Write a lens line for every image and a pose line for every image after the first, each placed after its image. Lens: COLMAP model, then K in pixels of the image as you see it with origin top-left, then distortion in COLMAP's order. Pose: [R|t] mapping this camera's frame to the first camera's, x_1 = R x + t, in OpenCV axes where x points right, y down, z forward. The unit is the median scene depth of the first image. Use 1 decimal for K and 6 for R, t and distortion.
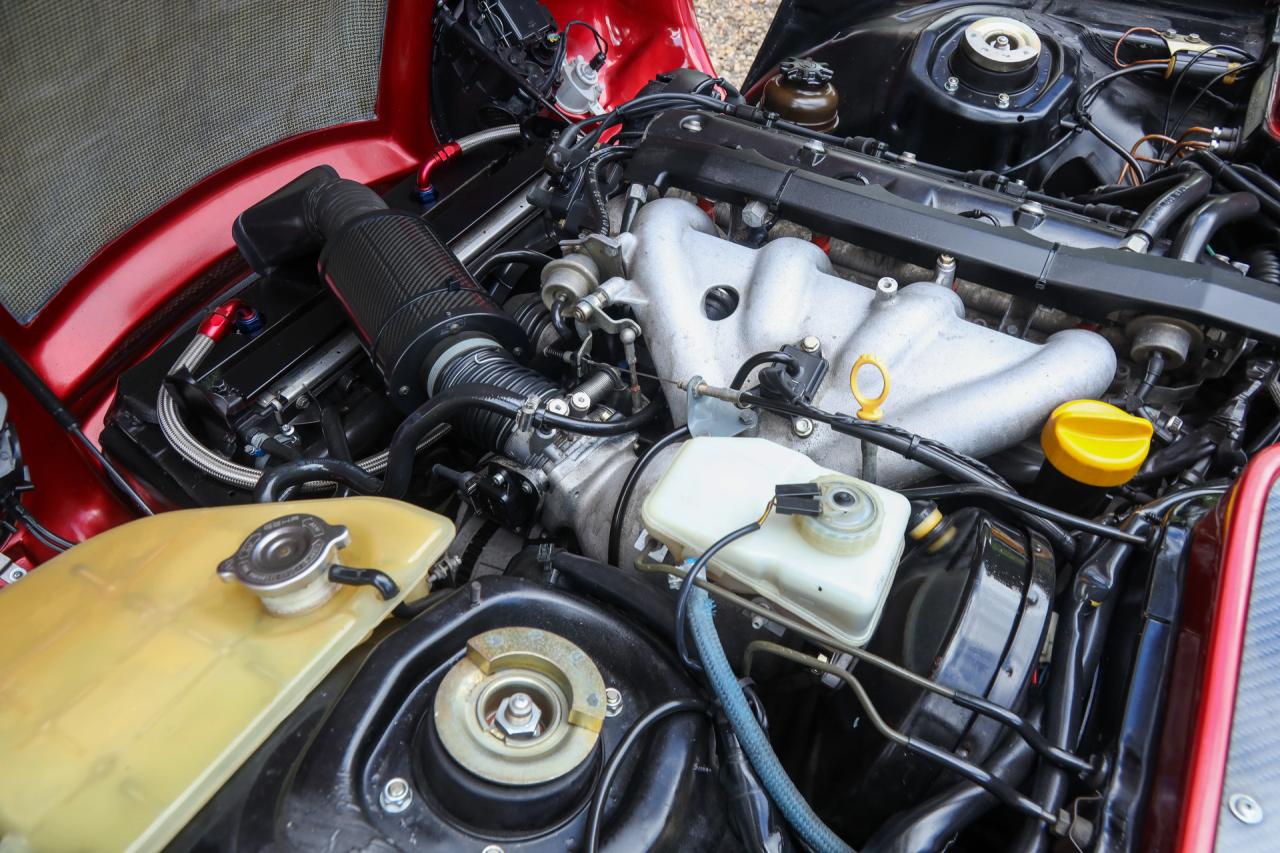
lens RADIAL K [[902.9, 0, 644.9], [0, 902.9, 442.6], [0, 0, 1]] dist [0.019109, -0.002250]
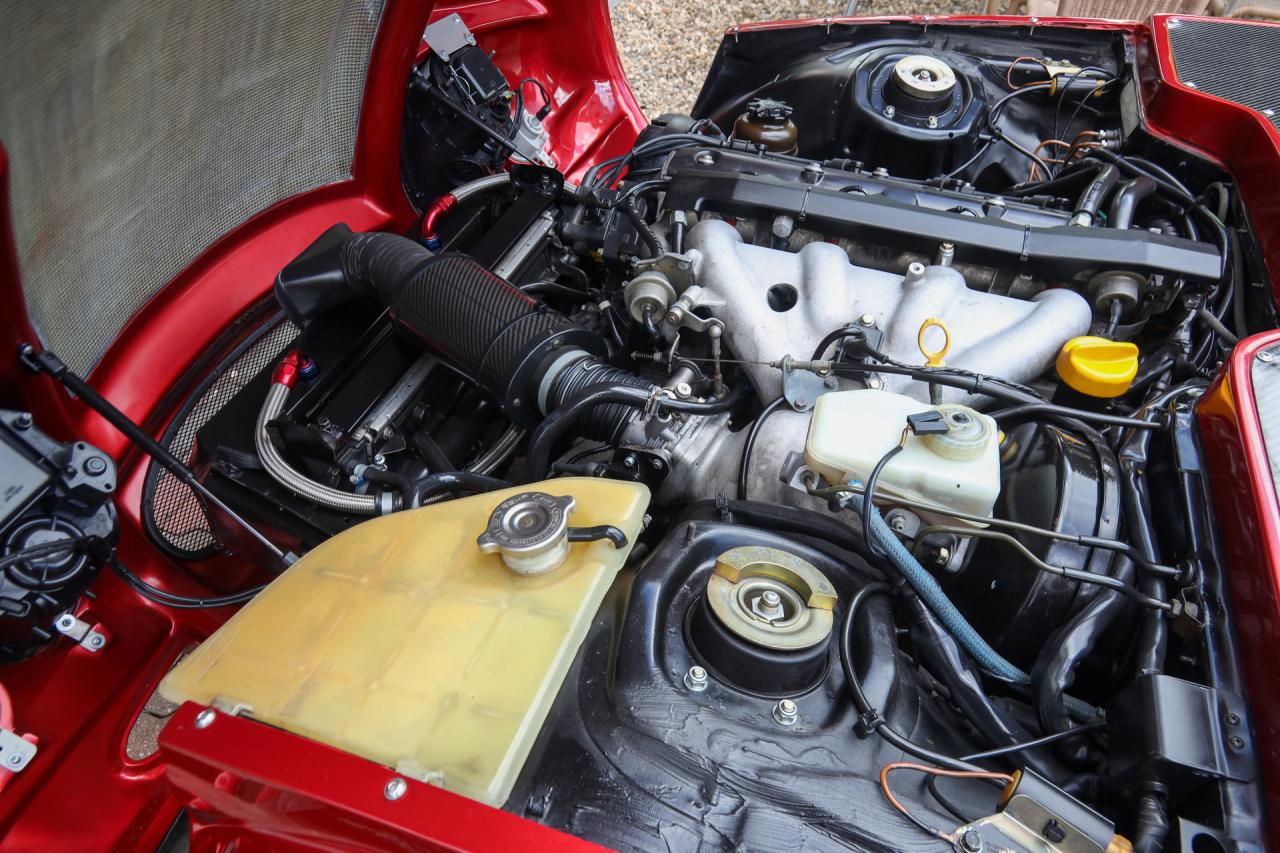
lens RADIAL K [[902.9, 0, 654.1], [0, 902.9, 439.3], [0, 0, 1]] dist [0.034440, 0.000170]
pose [[0.977963, -0.124471, 0.167617, -0.277297], [0.132190, 0.990583, -0.035666, 0.049912], [-0.161599, 0.057037, 0.985207, -0.149029]]
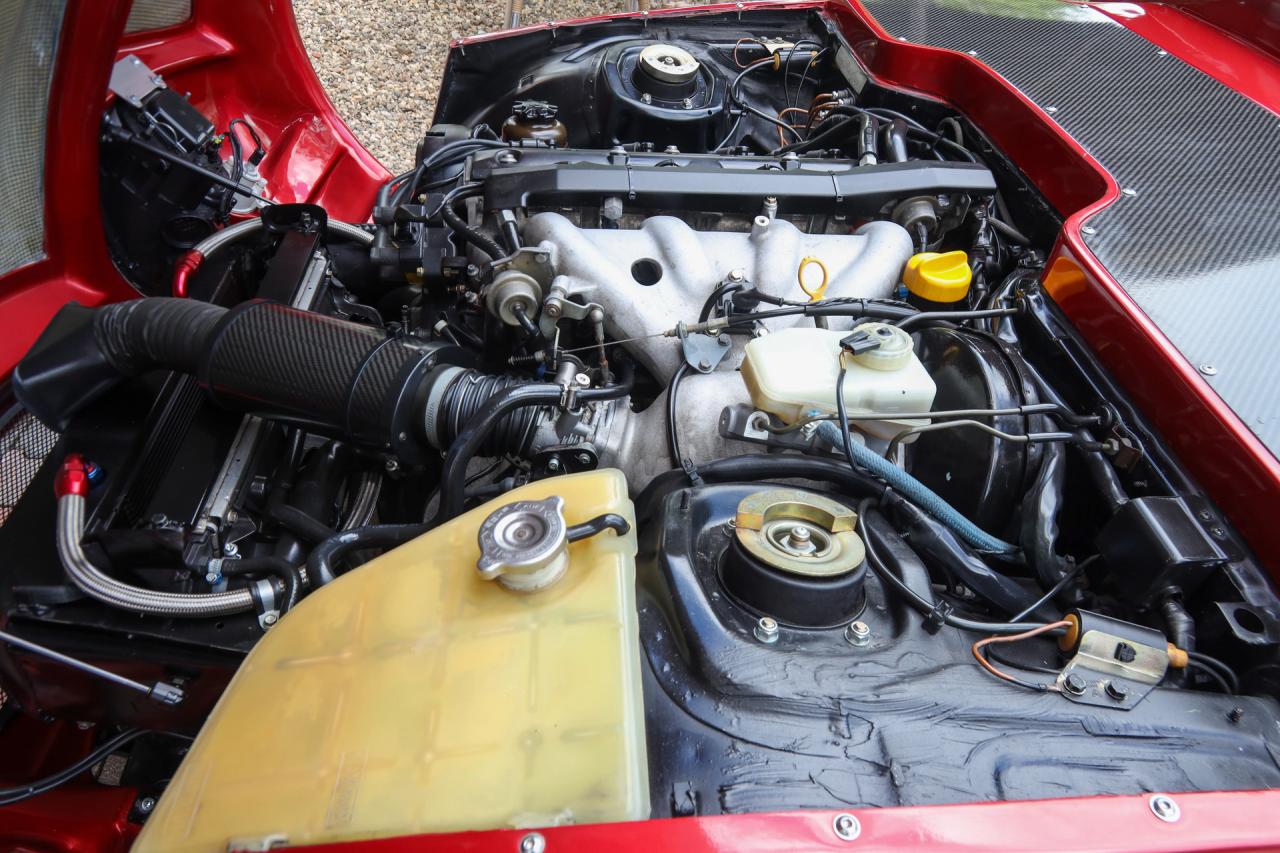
lens RADIAL K [[902.9, 0, 654.1], [0, 902.9, 439.3], [0, 0, 1]] dist [0.034440, 0.000170]
pose [[0.814882, -0.336619, 0.471864, -0.491206], [0.378663, 0.925513, 0.006314, 0.044552], [-0.438842, 0.173532, 0.881649, -0.036173]]
